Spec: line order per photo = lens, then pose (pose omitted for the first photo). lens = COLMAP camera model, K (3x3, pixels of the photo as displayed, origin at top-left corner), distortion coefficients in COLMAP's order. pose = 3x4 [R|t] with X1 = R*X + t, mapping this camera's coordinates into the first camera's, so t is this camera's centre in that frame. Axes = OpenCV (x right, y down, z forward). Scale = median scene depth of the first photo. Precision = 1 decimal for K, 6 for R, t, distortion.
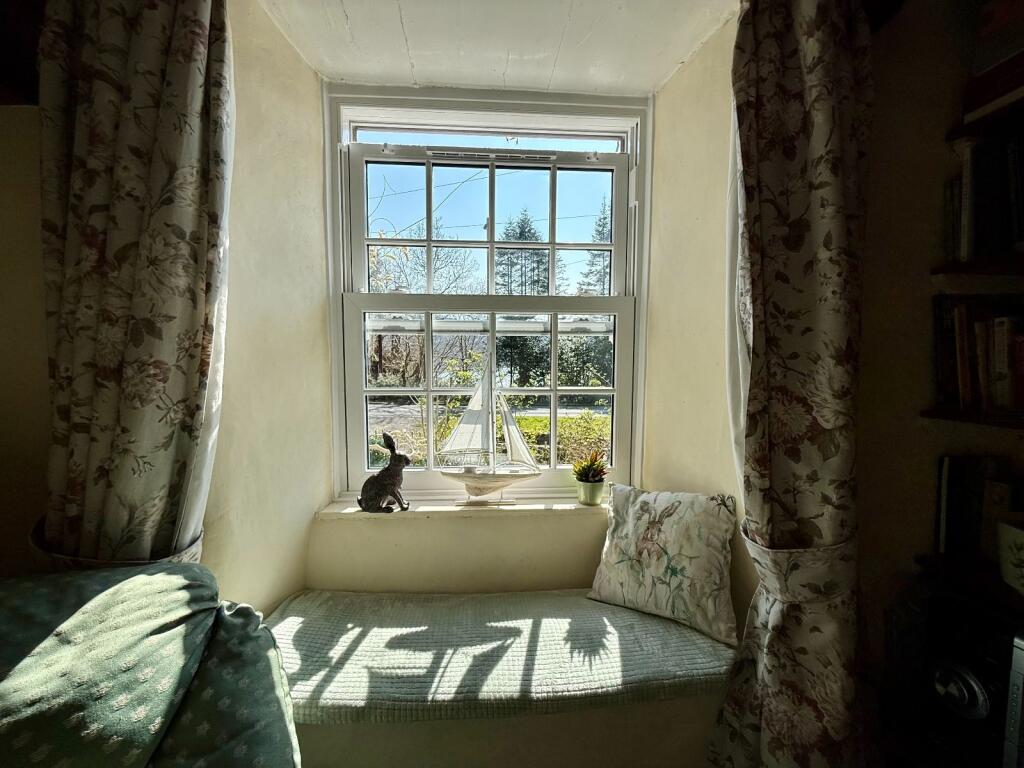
lens RADIAL K [[404.2, 0, 512.0], [0, 404.2, 384.0], [0, 0, 1]] dist [0.000363, -0.000034]
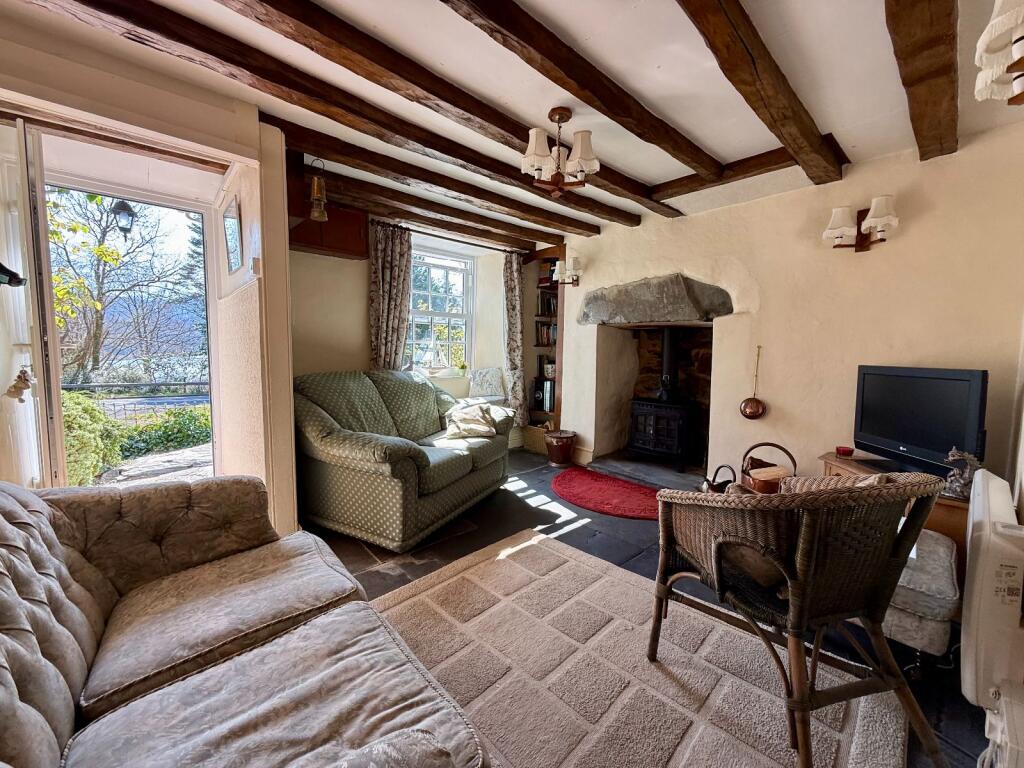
lens RADIAL K [[404.2, 0, 512.0], [0, 404.2, 384.0], [0, 0, 1]] dist [0.000363, -0.000034]
pose [[0.785743, -0.041489, 0.617160, -2.459236], [0.021186, 0.998968, 0.040184, 0.373716], [-0.618190, -0.018499, 0.785811, -2.963792]]
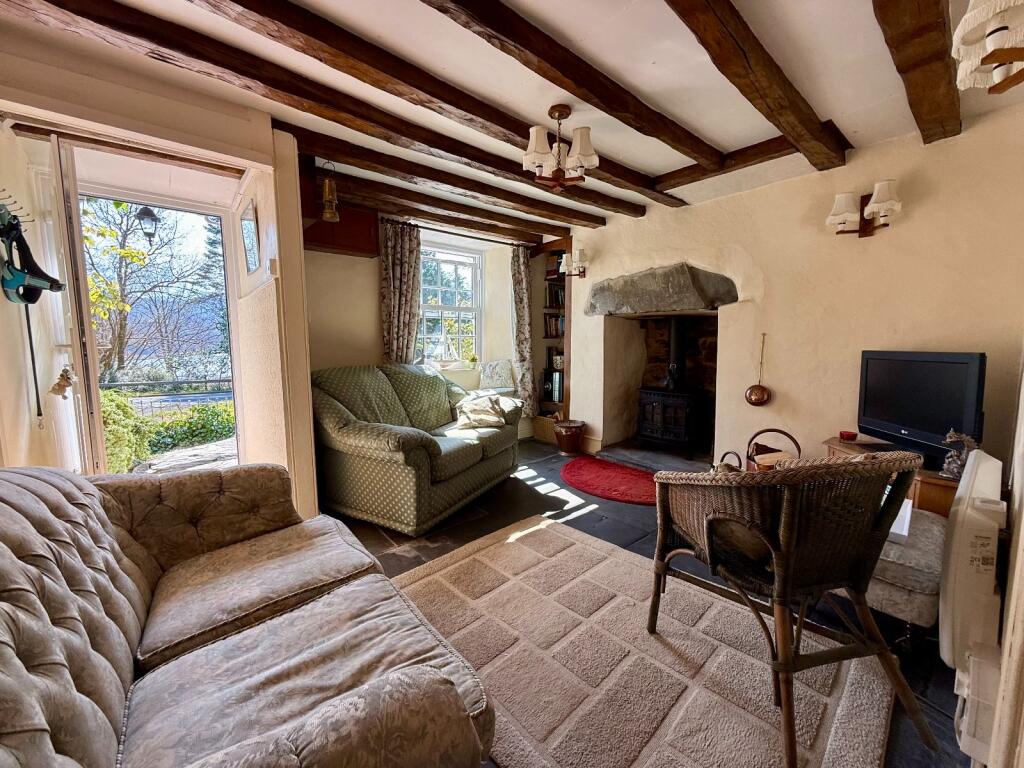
lens RADIAL K [[404.2, 0, 512.0], [0, 404.2, 384.0], [0, 0, 1]] dist [0.000363, -0.000034]
pose [[0.803729, -0.065547, 0.591374, -2.490961], [0.038980, 0.997579, 0.057592, 0.383571], [-0.593717, -0.023237, 0.804338, -3.078159]]
